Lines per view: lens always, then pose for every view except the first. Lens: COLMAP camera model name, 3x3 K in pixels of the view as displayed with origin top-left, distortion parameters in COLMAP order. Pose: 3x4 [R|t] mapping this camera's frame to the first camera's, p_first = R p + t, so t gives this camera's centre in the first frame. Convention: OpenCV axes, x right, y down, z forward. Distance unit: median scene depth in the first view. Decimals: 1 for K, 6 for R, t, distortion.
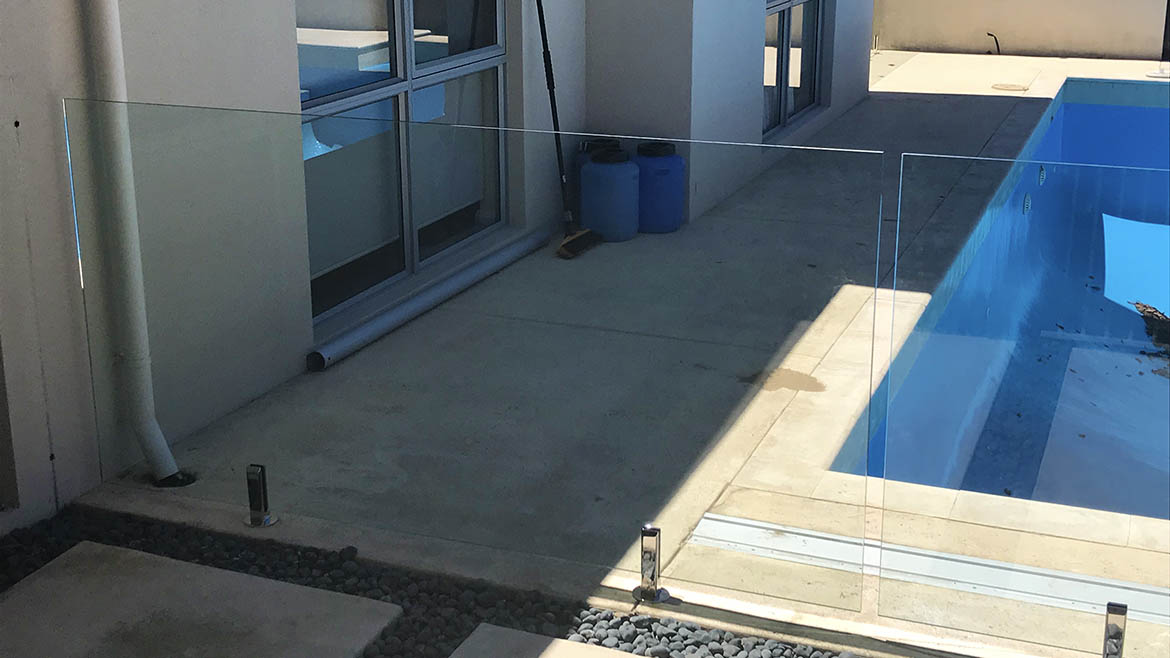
lens RADIAL K [[1499.2, 0, 585.0], [0, 1499.2, 329.0], [0, 0, 1]] dist [0.019767, 0.020334]
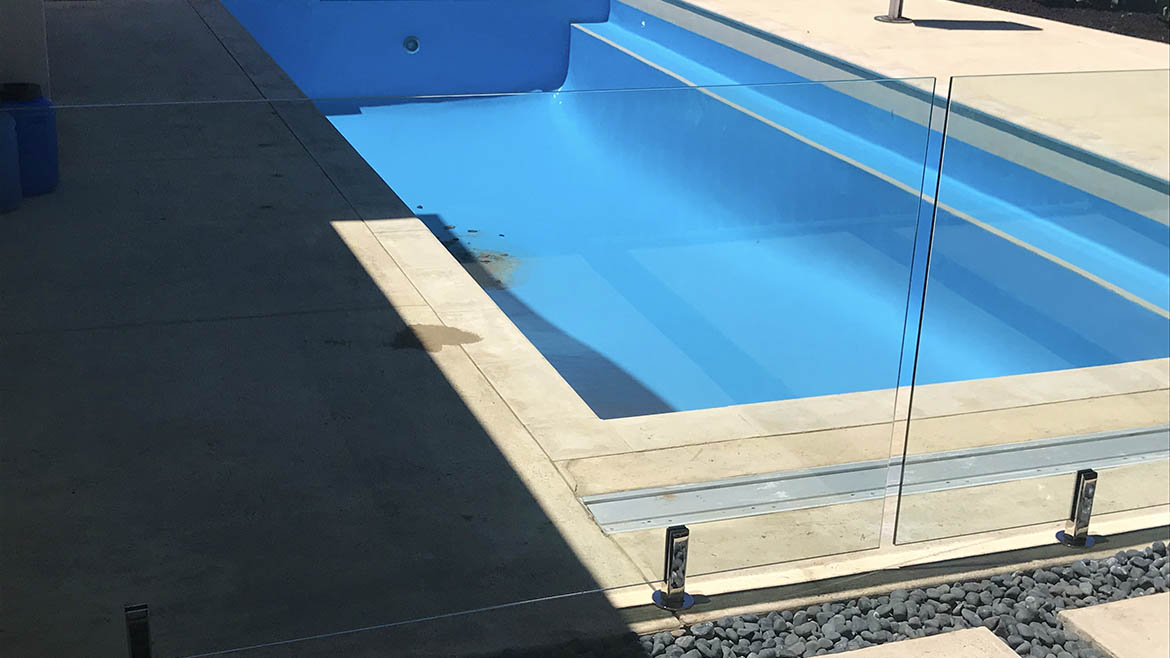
lens RADIAL K [[1499.2, 0, 585.0], [0, 1499.2, 329.0], [0, 0, 1]] dist [0.019767, 0.020334]
pose [[0.745482, -0.201953, 0.635194, -0.420746], [0.158461, 0.979369, 0.125405, -0.078437], [-0.647416, 0.007166, 0.762103, 0.292632]]
